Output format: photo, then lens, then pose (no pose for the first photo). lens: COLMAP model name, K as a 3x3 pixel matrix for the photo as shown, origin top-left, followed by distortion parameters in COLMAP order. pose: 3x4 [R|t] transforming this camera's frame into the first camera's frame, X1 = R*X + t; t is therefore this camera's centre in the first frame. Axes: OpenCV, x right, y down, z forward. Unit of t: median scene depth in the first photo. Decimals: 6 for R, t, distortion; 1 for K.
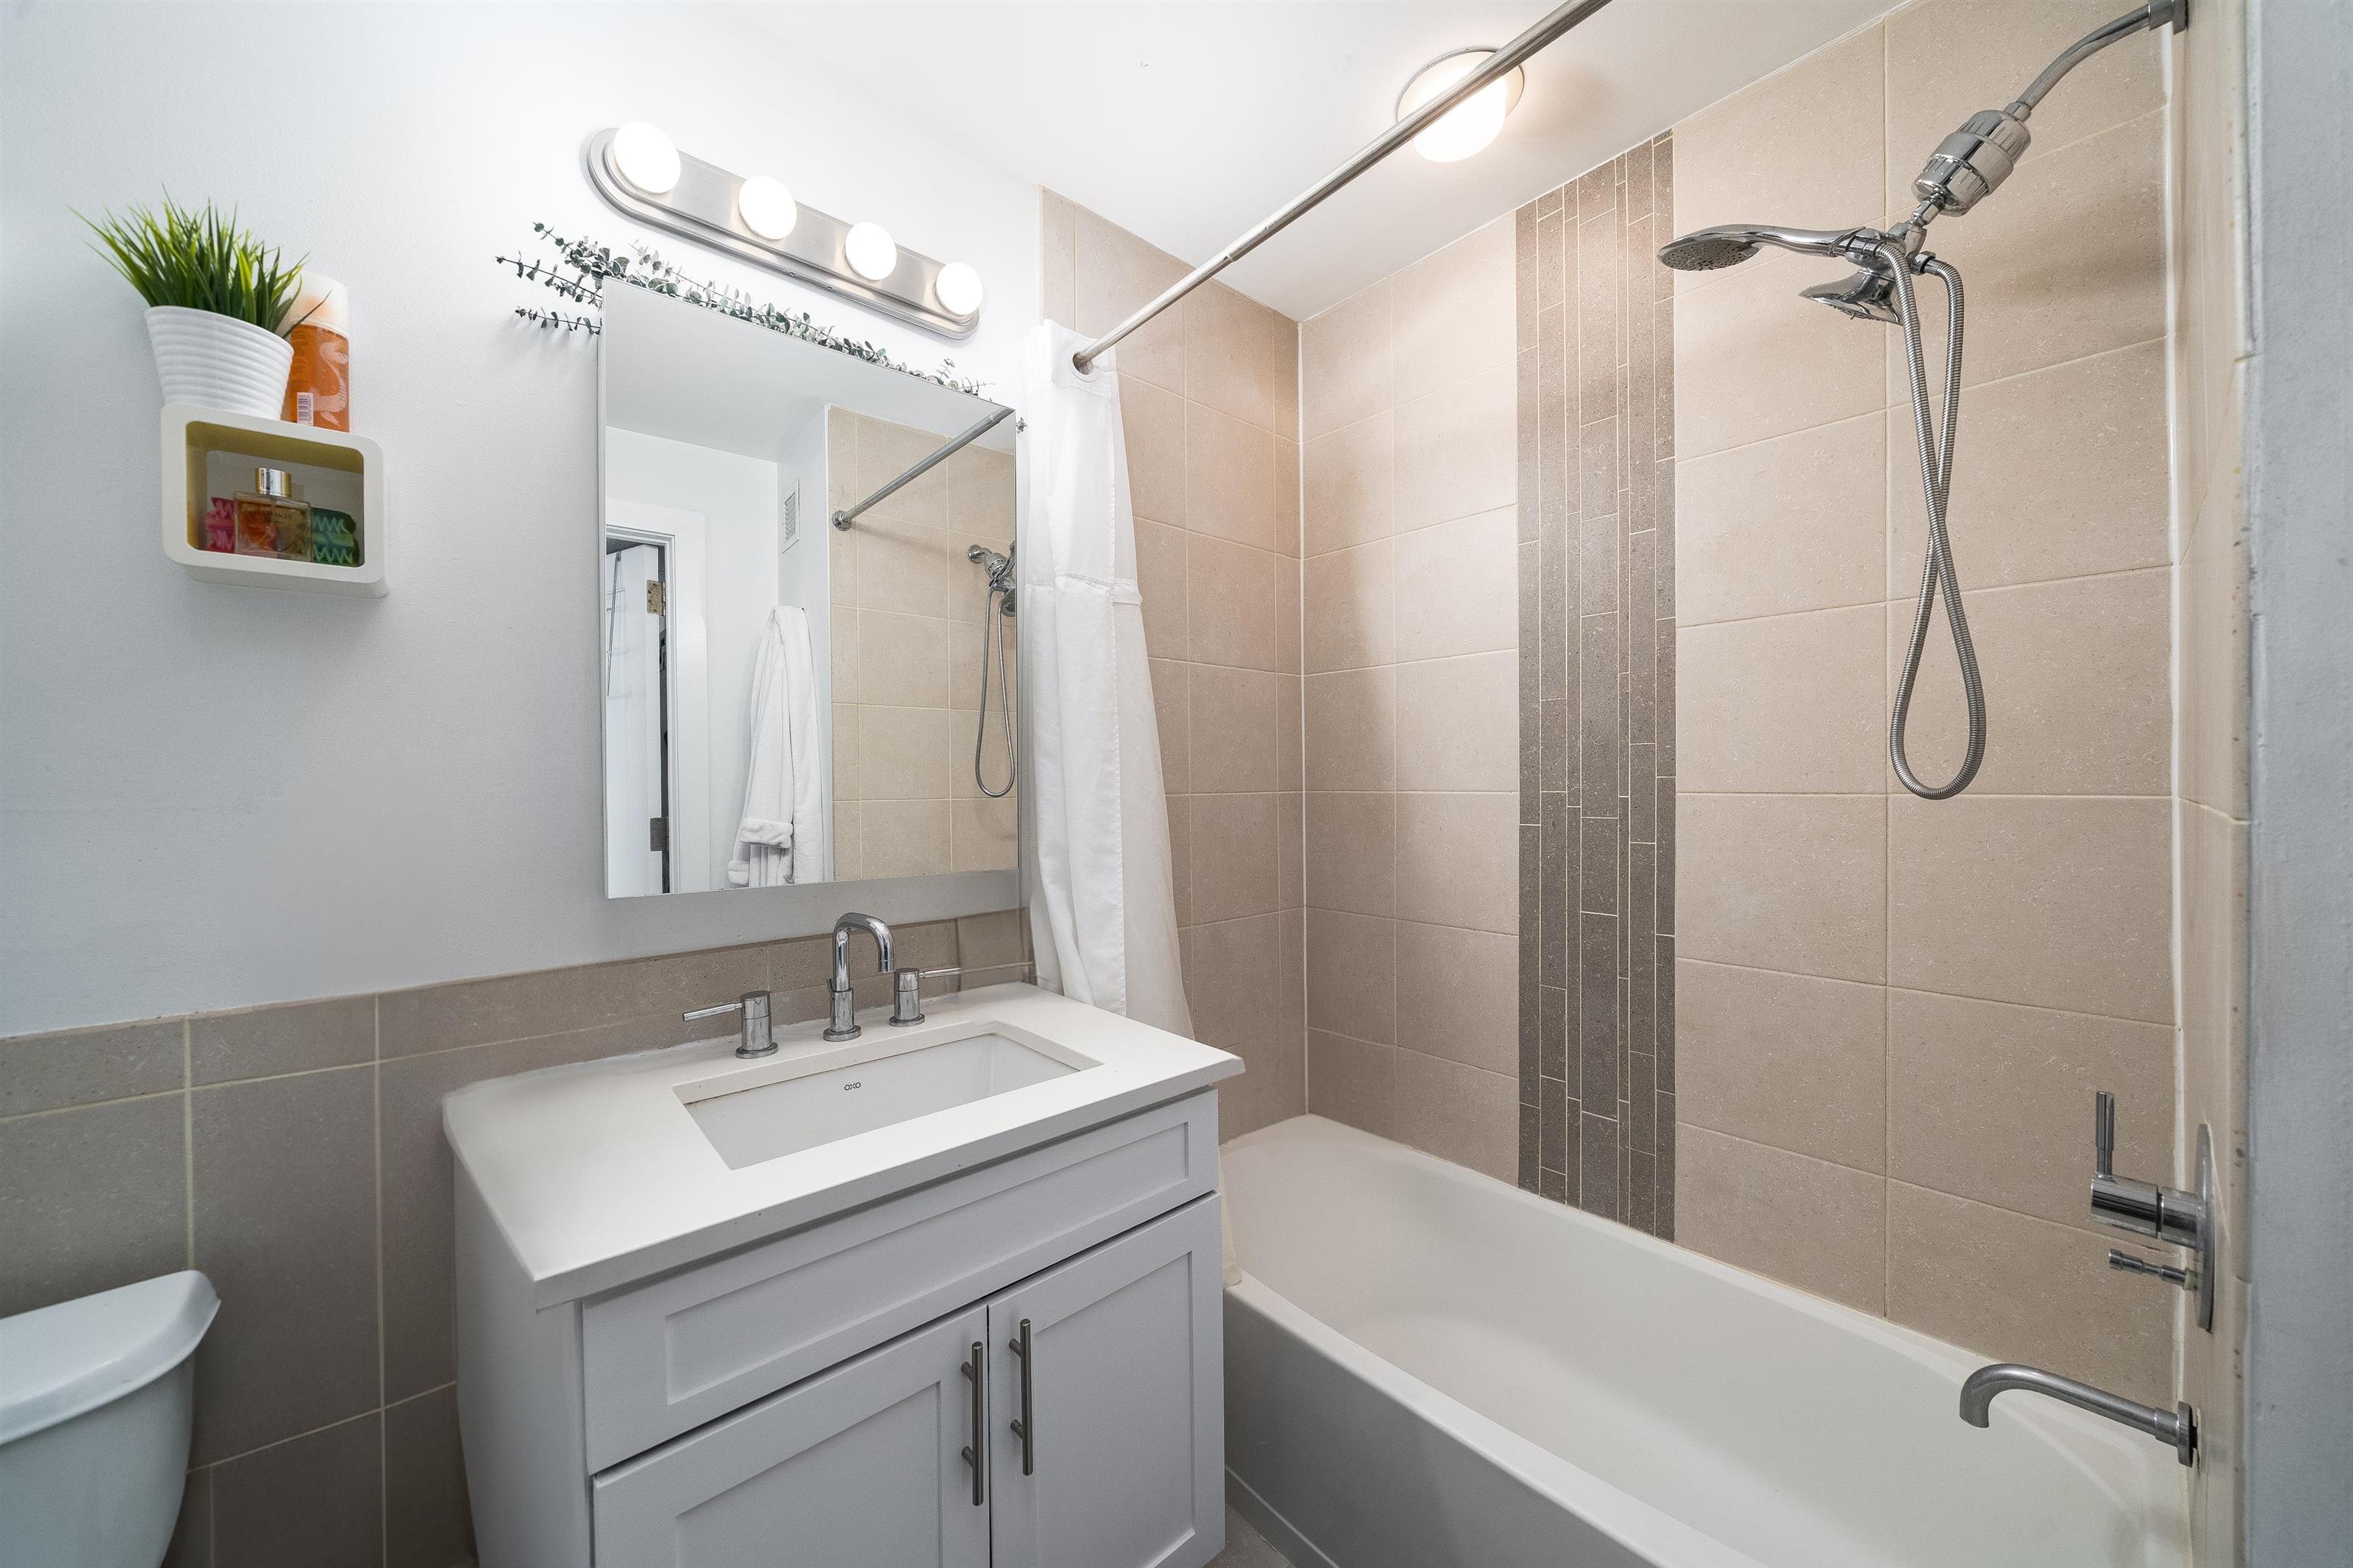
lens RADIAL K [[845.3, 0, 1174.3], [0, 845.3, 792.4], [0, 0, 1]] dist [-0.003475, -0.000310]
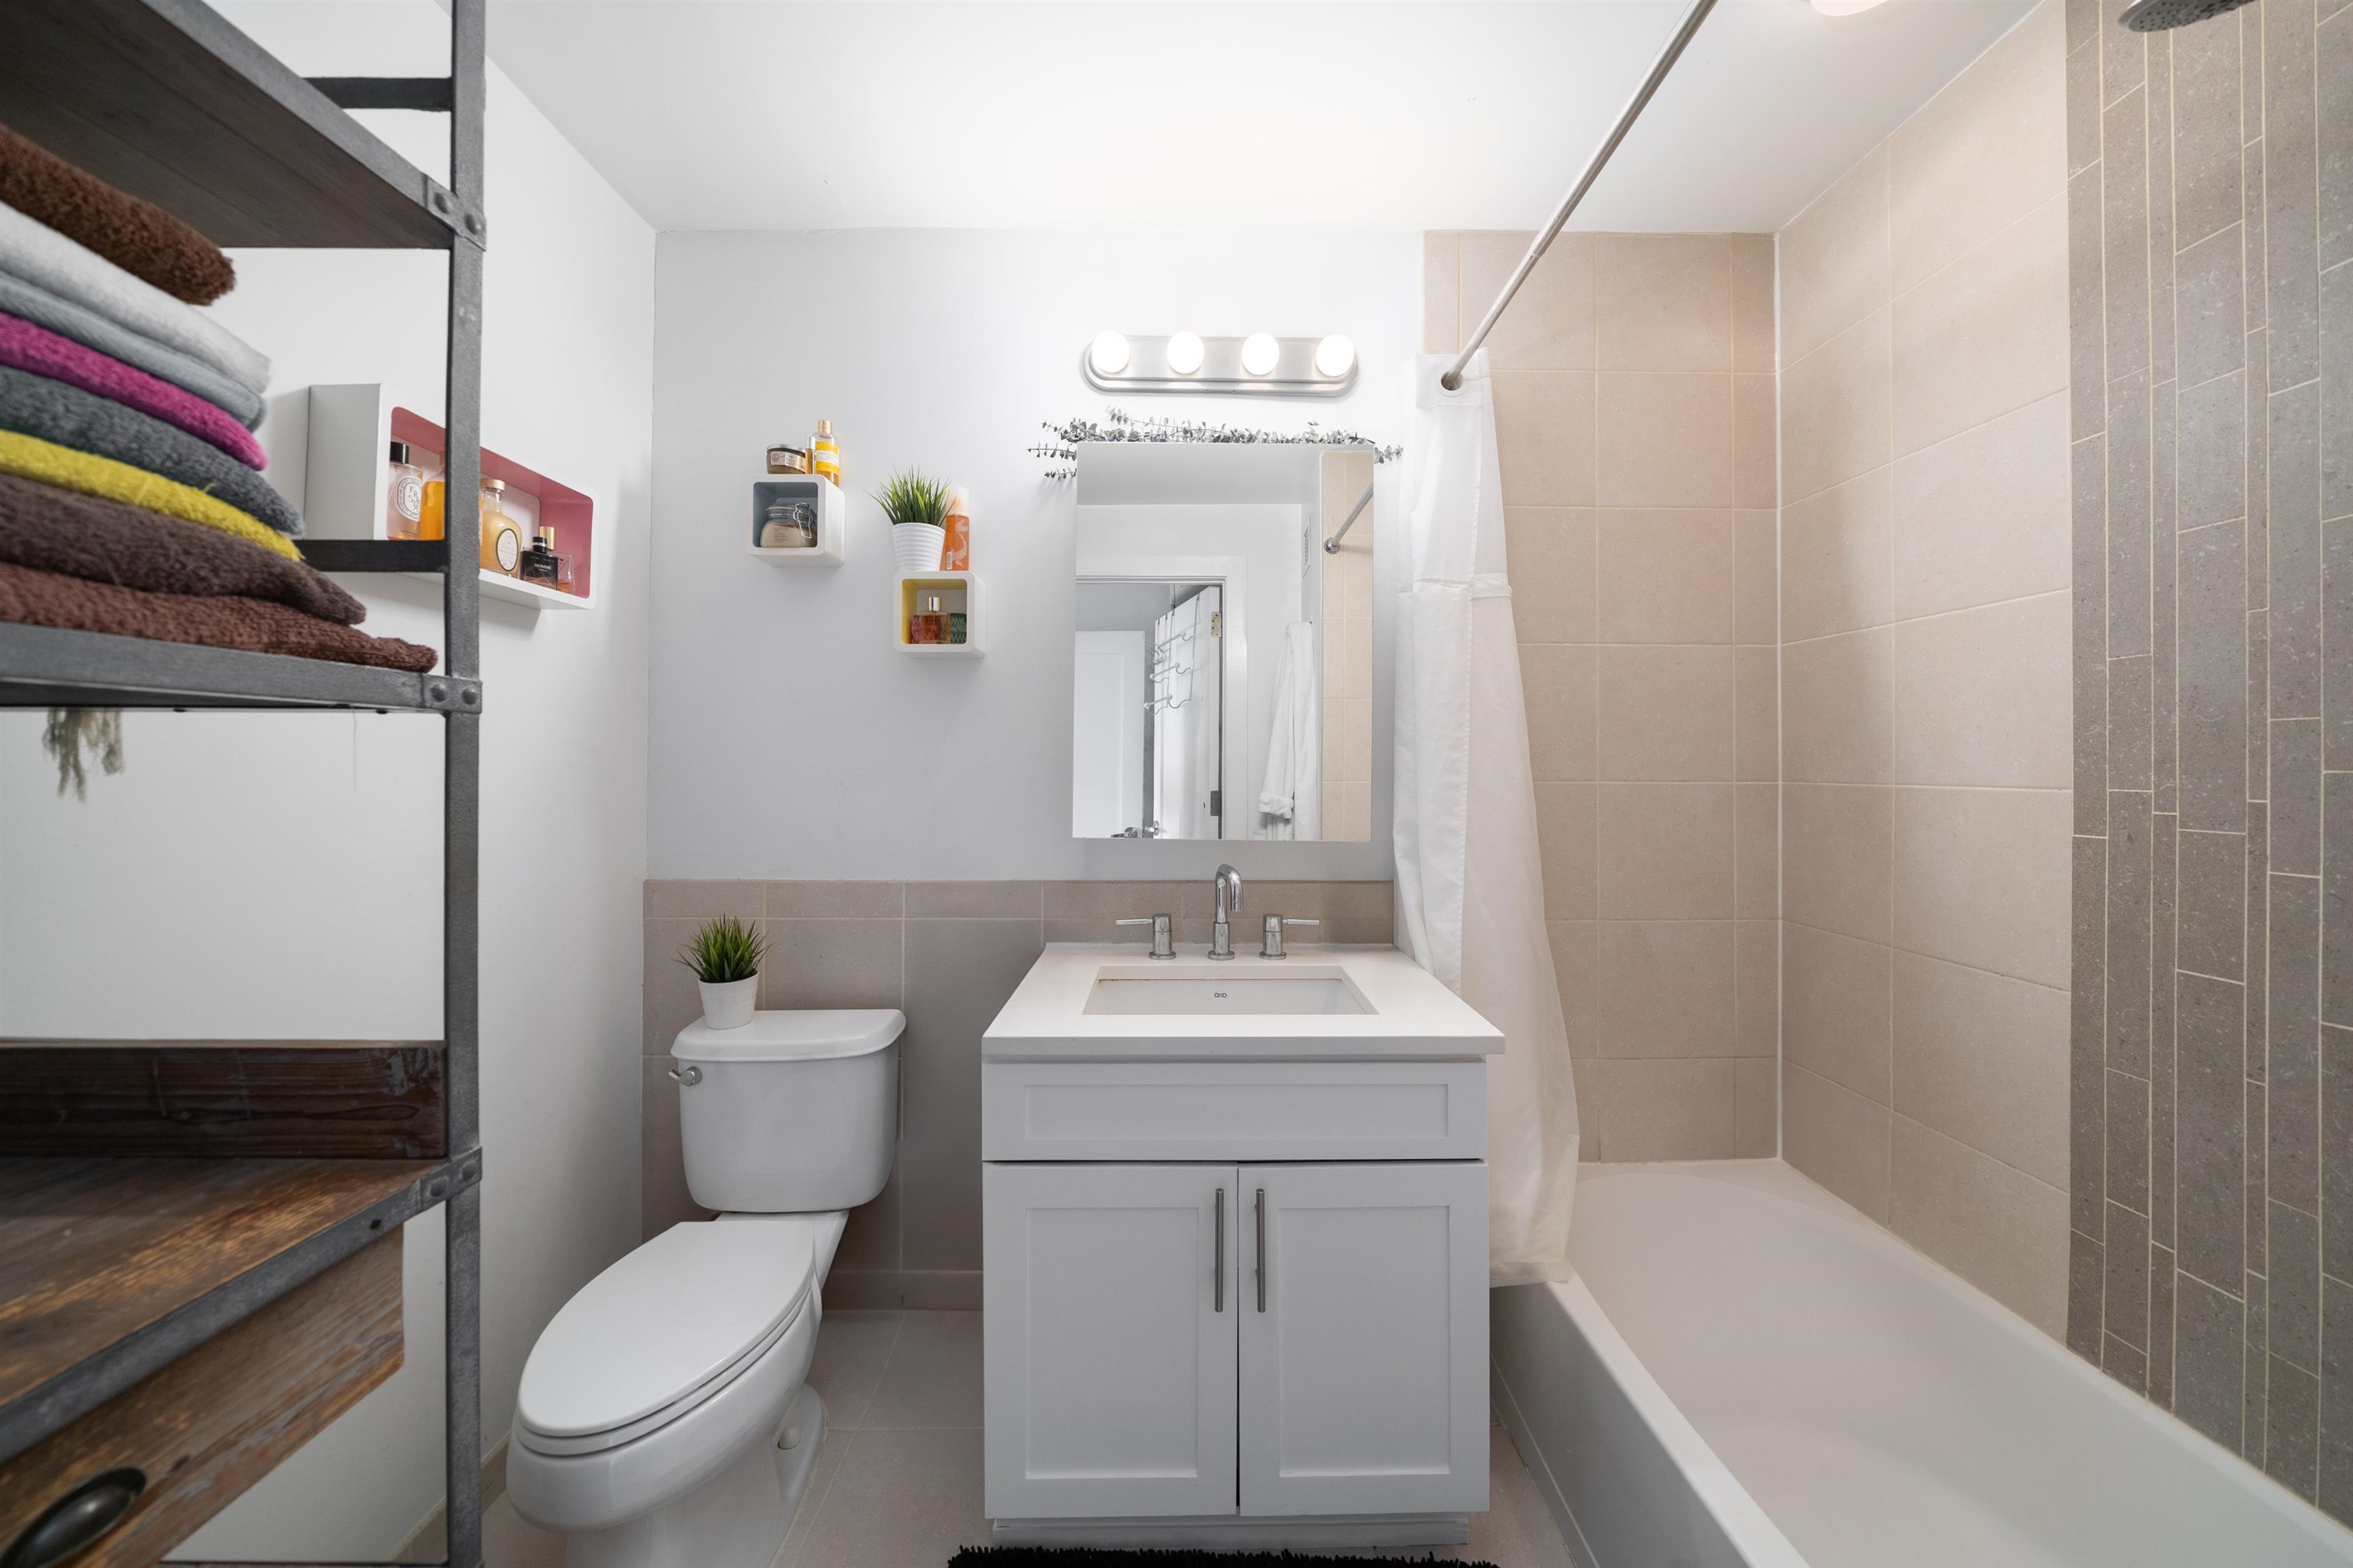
lens RADIAL K [[818.3, 0, 1171.6], [0, 818.3, 766.6], [0, 0, 1]] dist [-0.006105, -0.000123]
pose [[0.751257, 0.011862, -0.659903, 0.310598], [-0.019068, 0.999811, -0.003735, -0.003209], [0.659734, 0.015389, 0.751342, -0.015077]]
